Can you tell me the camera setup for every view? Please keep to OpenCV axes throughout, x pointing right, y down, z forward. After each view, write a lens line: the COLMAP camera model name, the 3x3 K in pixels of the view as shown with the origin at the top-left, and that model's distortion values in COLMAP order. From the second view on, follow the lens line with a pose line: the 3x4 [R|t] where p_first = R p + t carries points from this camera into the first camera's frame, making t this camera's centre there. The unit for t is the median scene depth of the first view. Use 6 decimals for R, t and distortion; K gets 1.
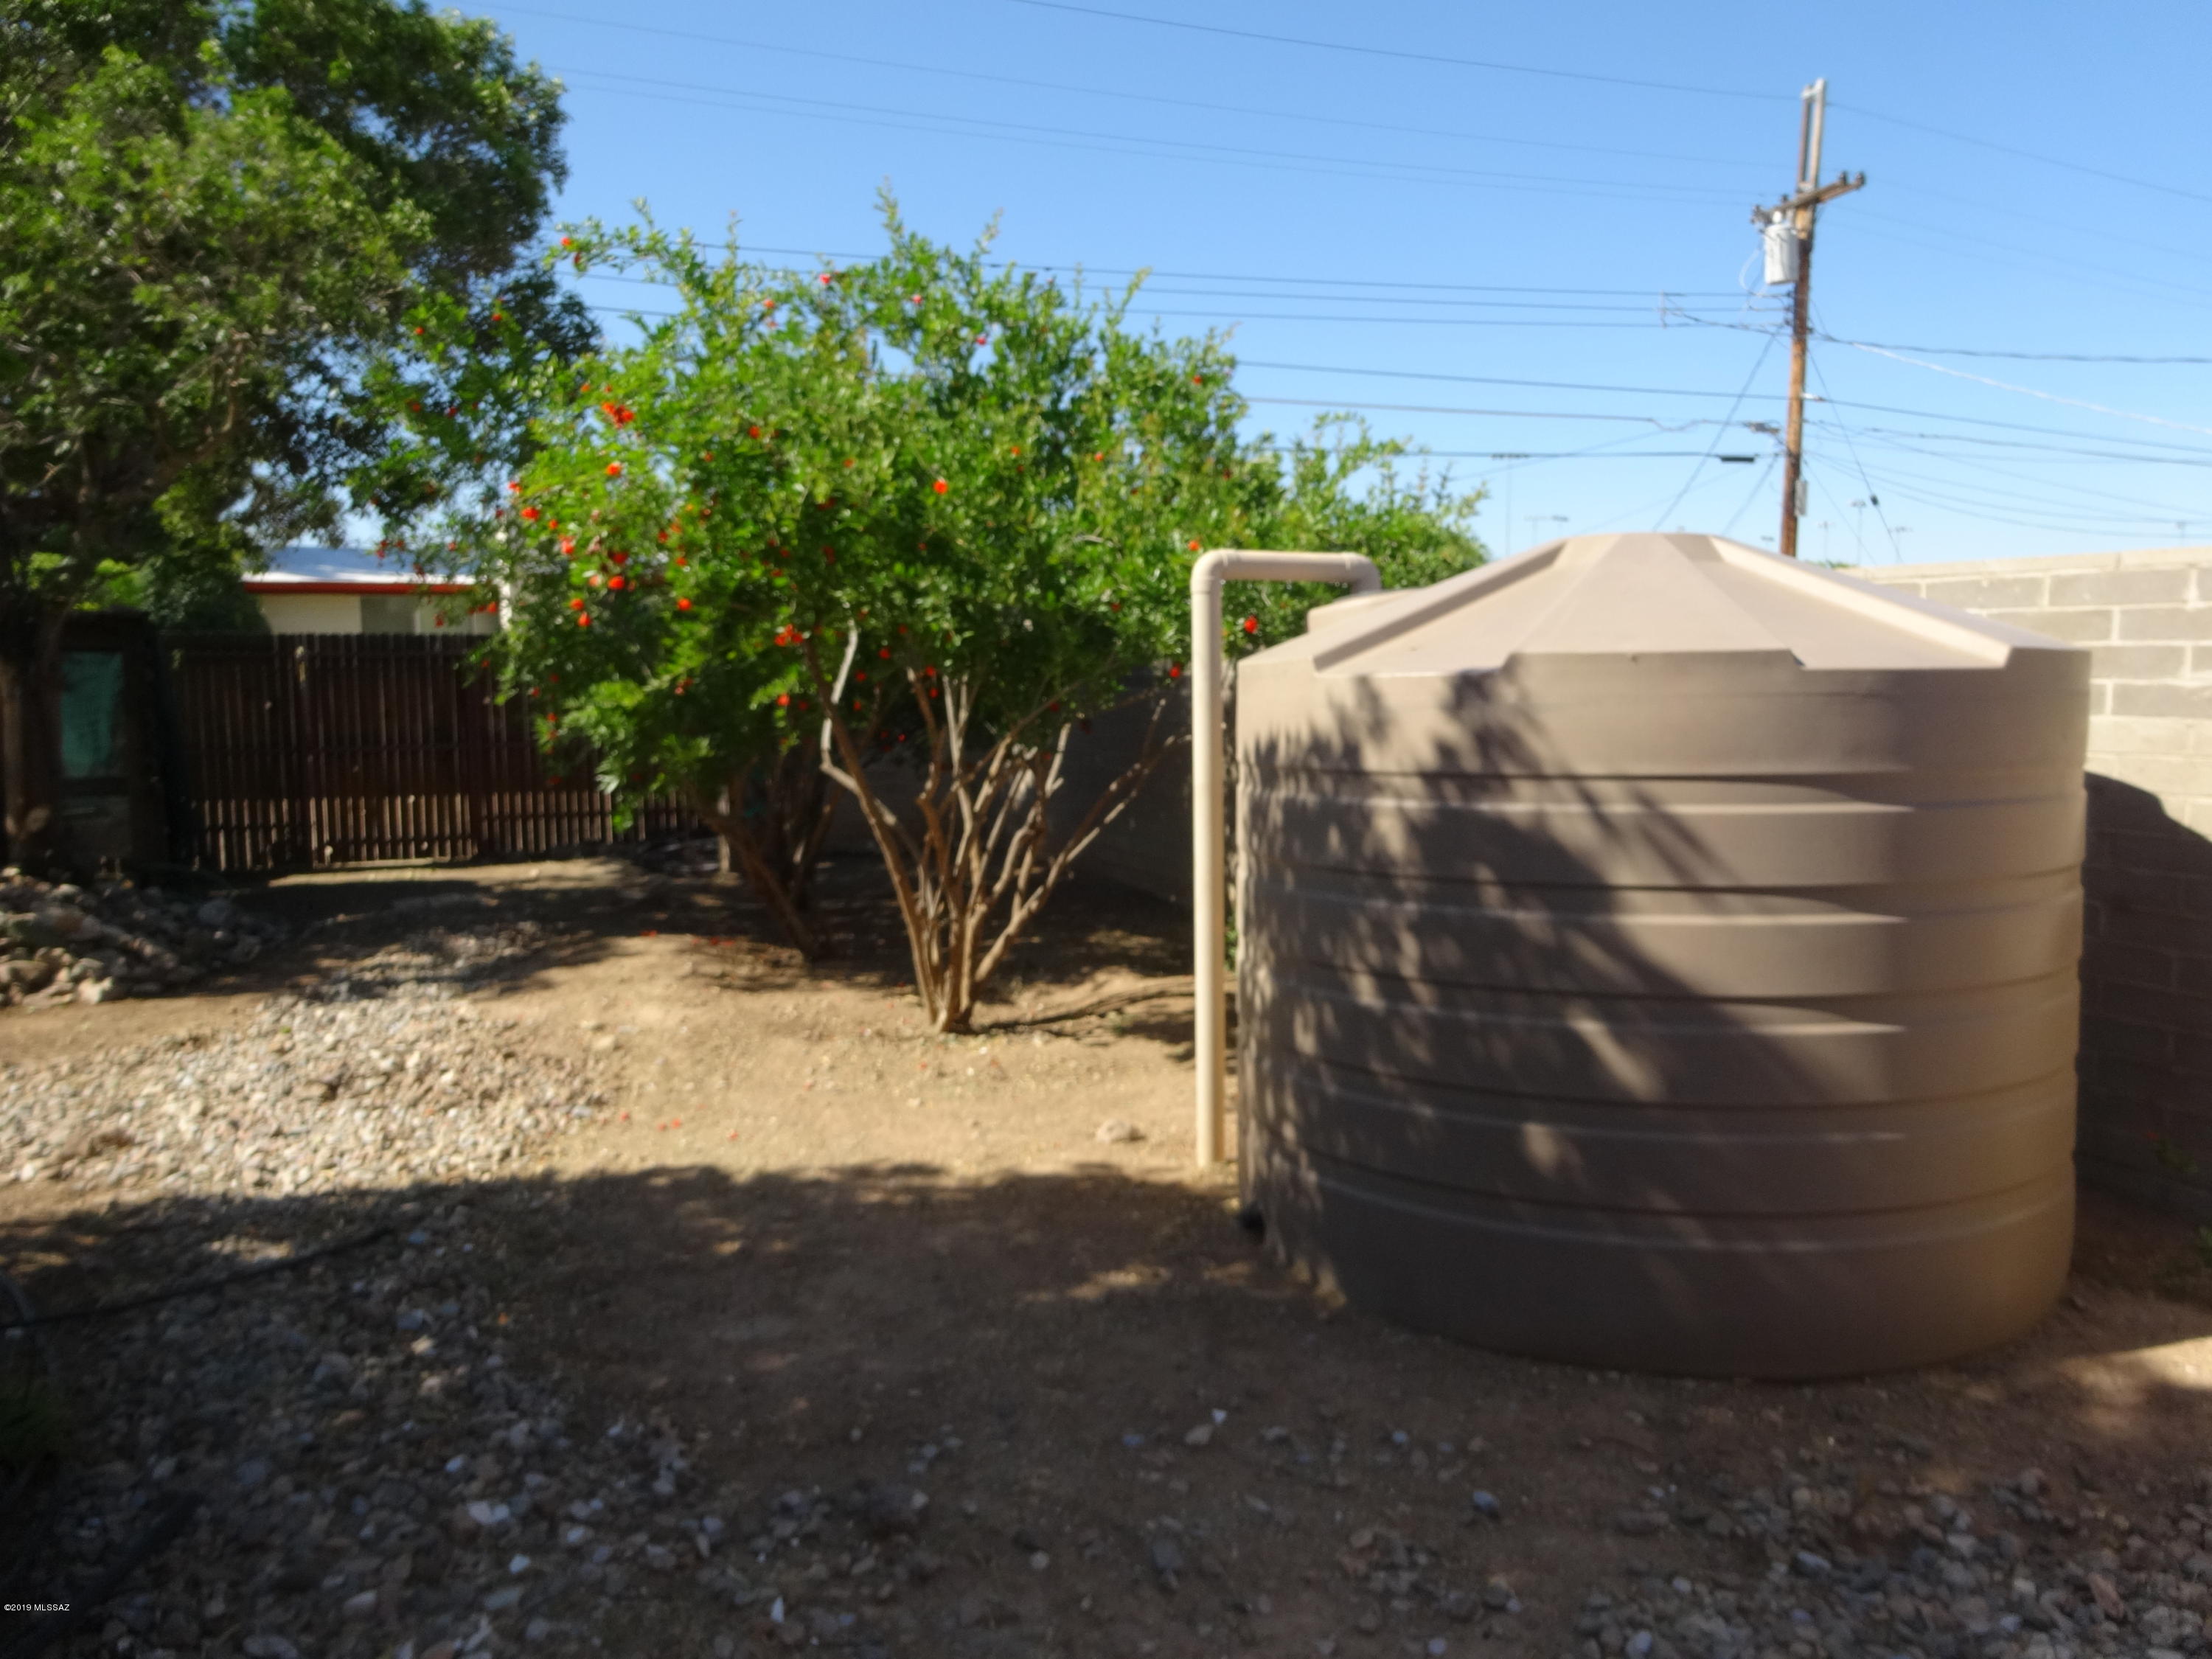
lens RADIAL K [[1623.8, 0, 1103.8], [0, 1623.8, 829.2], [0, 0, 1]] dist [-0.005186, -0.005465]
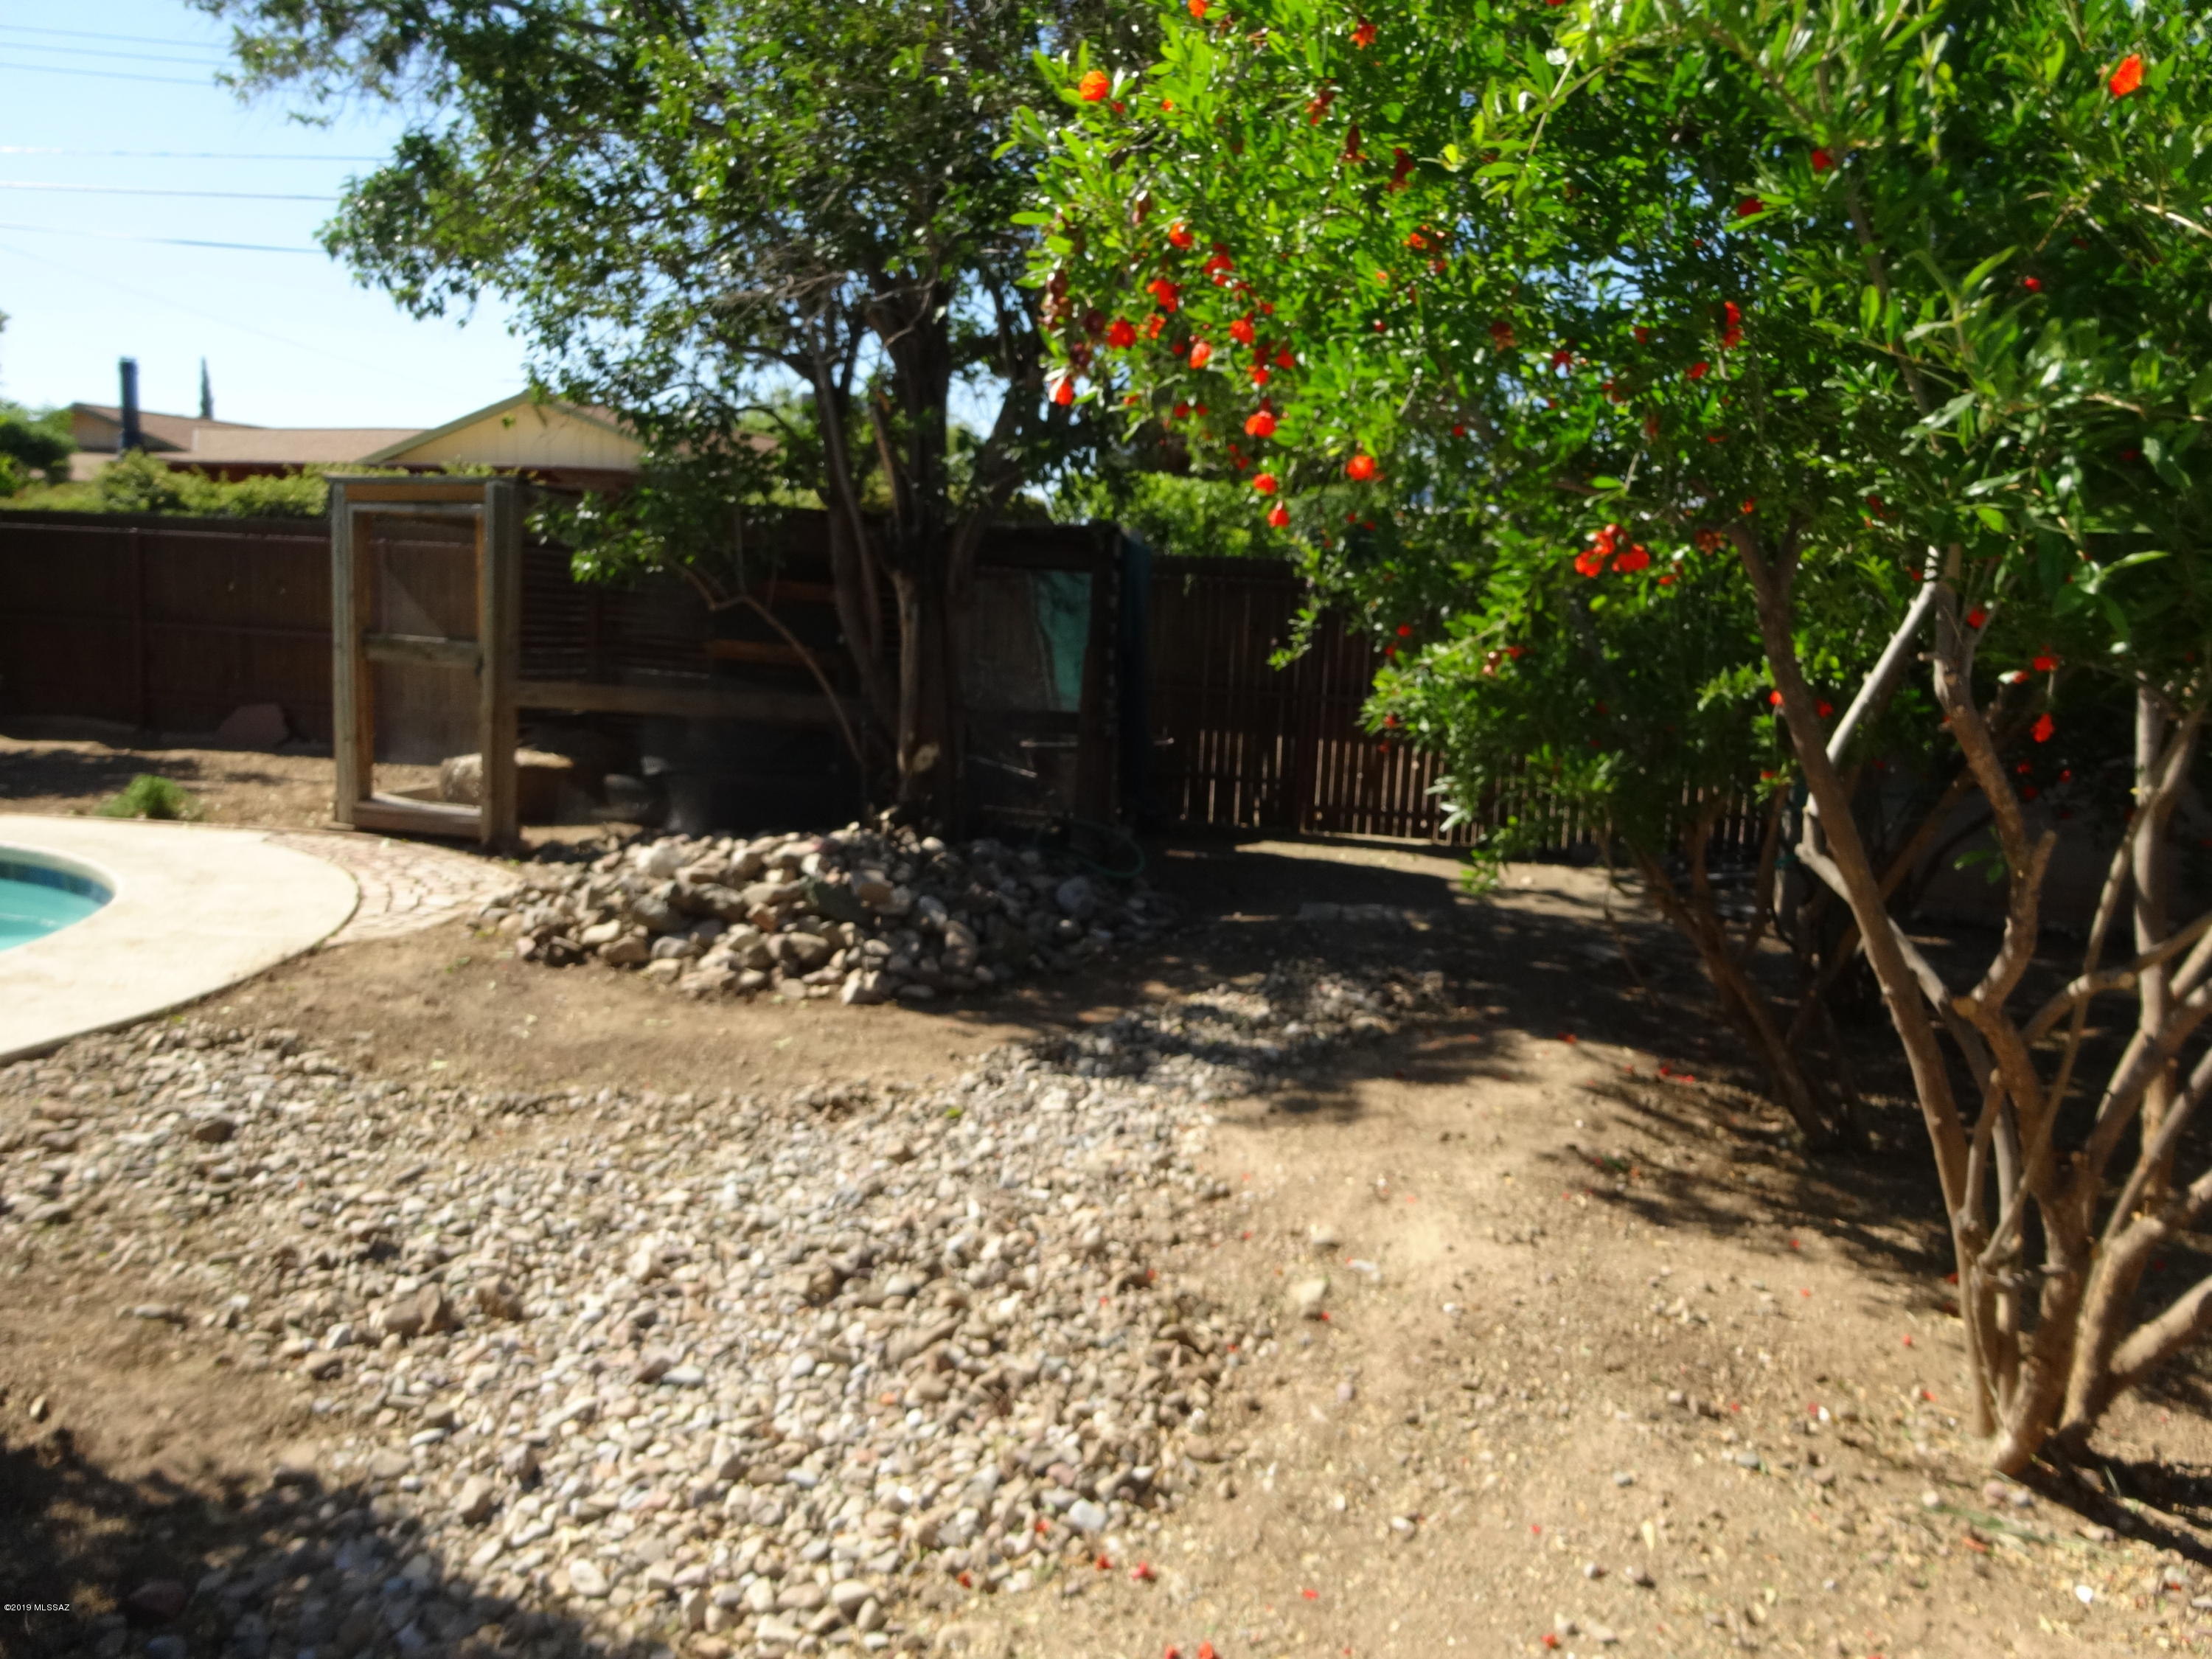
lens RADIAL K [[1623.8, 0, 1108.3], [0, 1623.8, 831.7], [0, 0, 1]] dist [-0.005186, -0.005465]
pose [[0.757069, 0.134238, -0.639396, -0.022703], [-0.112447, 0.990832, 0.074880, -0.050947], [0.643586, 0.015209, 0.765223, 0.462832]]
